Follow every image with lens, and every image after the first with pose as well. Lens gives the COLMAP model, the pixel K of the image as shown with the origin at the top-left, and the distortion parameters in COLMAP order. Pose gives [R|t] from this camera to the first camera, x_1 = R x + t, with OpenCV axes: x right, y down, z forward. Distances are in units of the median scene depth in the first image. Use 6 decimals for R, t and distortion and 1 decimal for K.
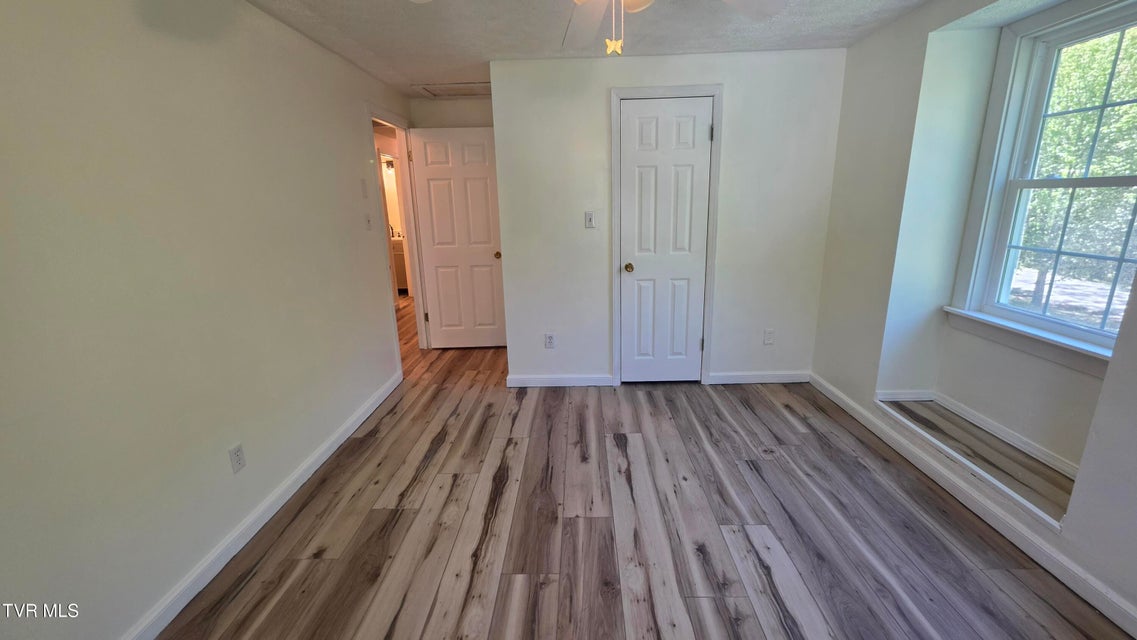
lens RADIAL K [[454.0, 0, 566.6], [0, 454.0, 317.3], [0, 0, 1]] dist [-0.006035, 0.000563]
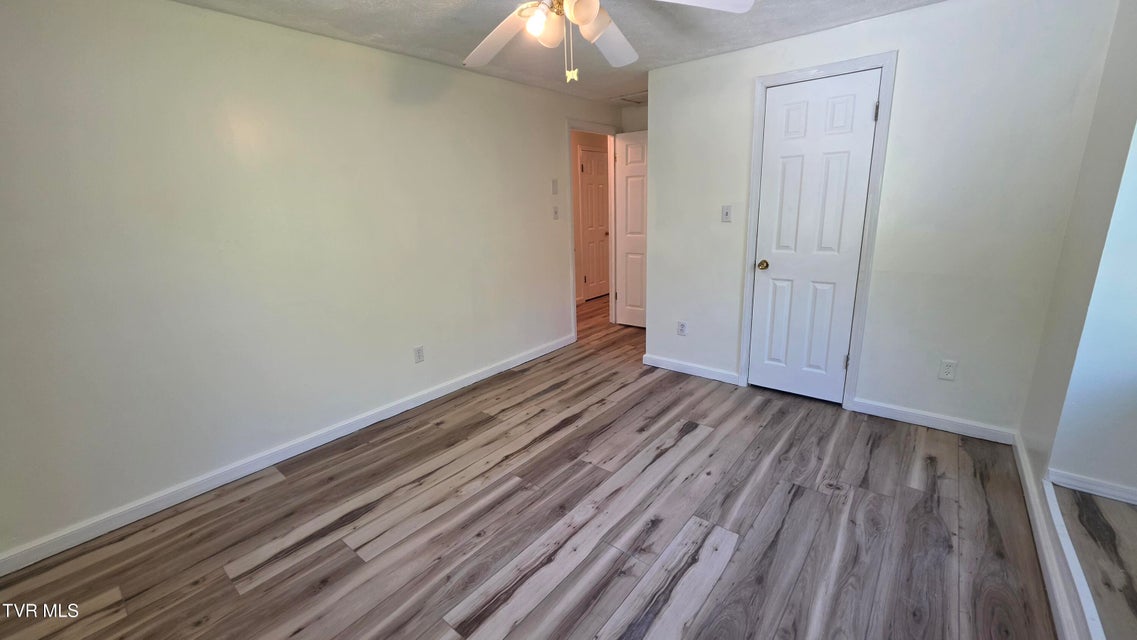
lens RADIAL K [[454.0, 0, 566.6], [0, 454.0, 317.3], [0, 0, 1]] dist [-0.006035, 0.000563]
pose [[0.783602, 0.150800, -0.602684, 0.473643], [-0.141106, 0.987941, 0.063732, -0.003716], [0.605027, 0.035102, 0.795431, 0.001395]]
